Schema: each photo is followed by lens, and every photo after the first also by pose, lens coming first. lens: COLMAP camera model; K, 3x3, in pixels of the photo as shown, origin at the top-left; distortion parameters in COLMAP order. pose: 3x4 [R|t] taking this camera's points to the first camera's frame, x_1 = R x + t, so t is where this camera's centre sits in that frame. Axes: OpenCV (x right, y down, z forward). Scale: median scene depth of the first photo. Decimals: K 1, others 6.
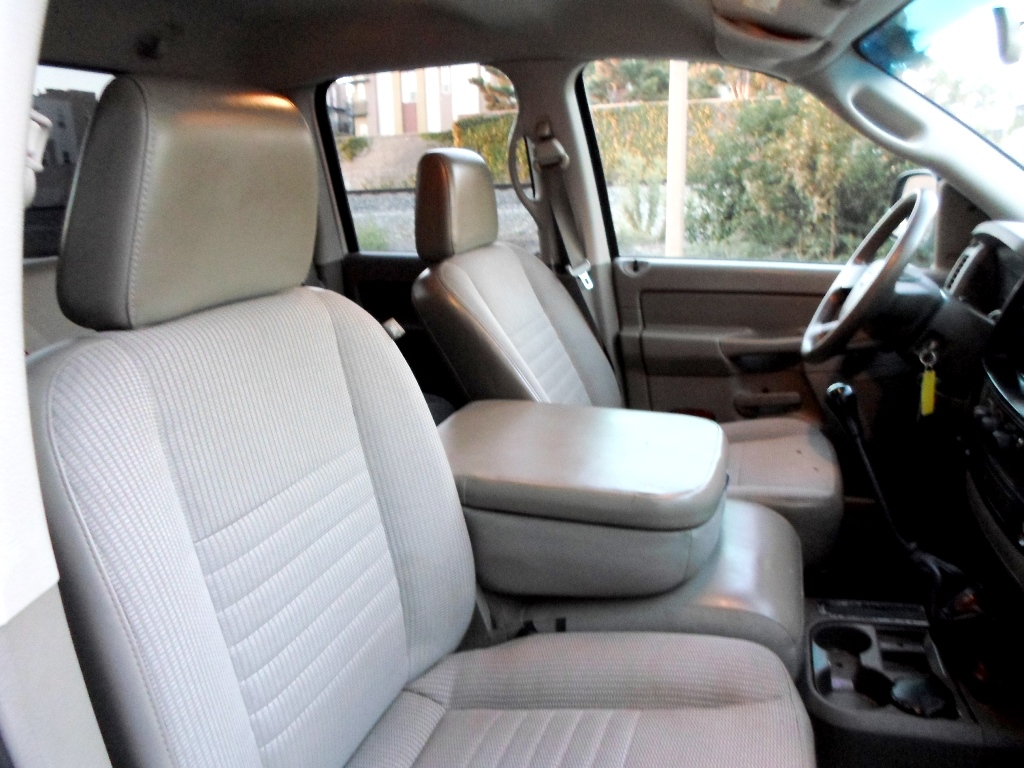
lens RADIAL K [[793.1, 0, 503.8], [0, 793.1, 382.3], [0, 0, 1]] dist [-0.034031, -0.009314]
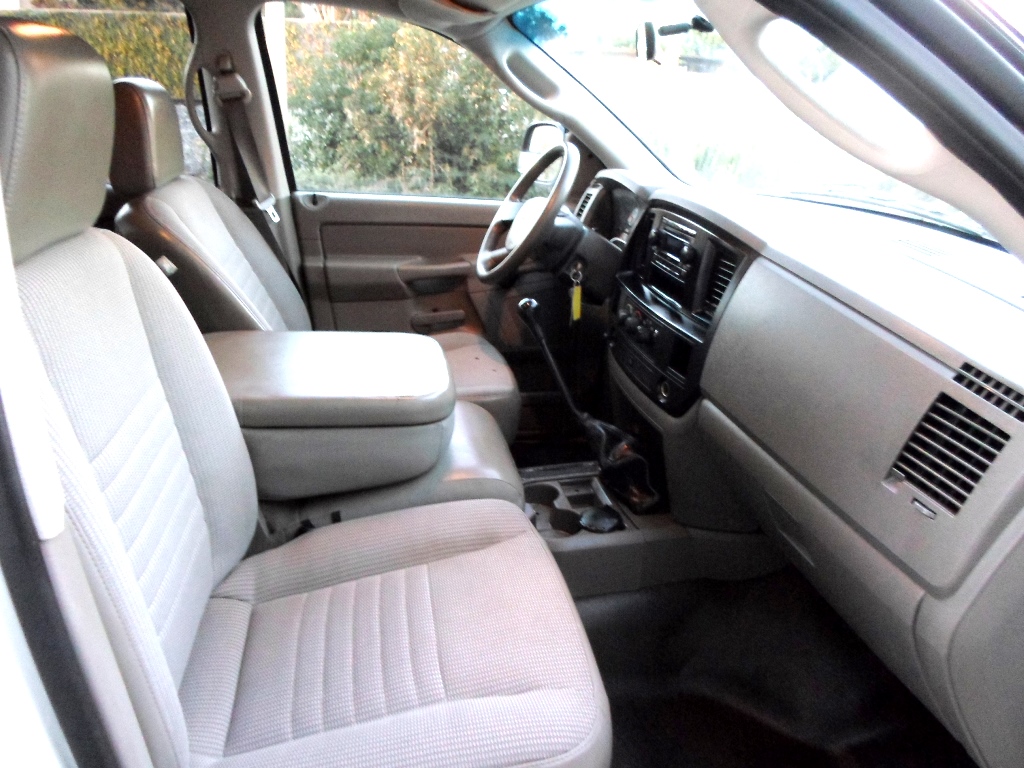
lens RADIAL K [[793.1, 0, 510.4], [0, 793.1, 389.5], [0, 0, 1]] dist [-0.034031, -0.009314]
pose [[0.875639, -0.102740, 0.471913, -0.163254], [0.055571, 0.992055, 0.112867, 0.001207], [-0.479759, -0.072606, 0.874391, -0.092852]]
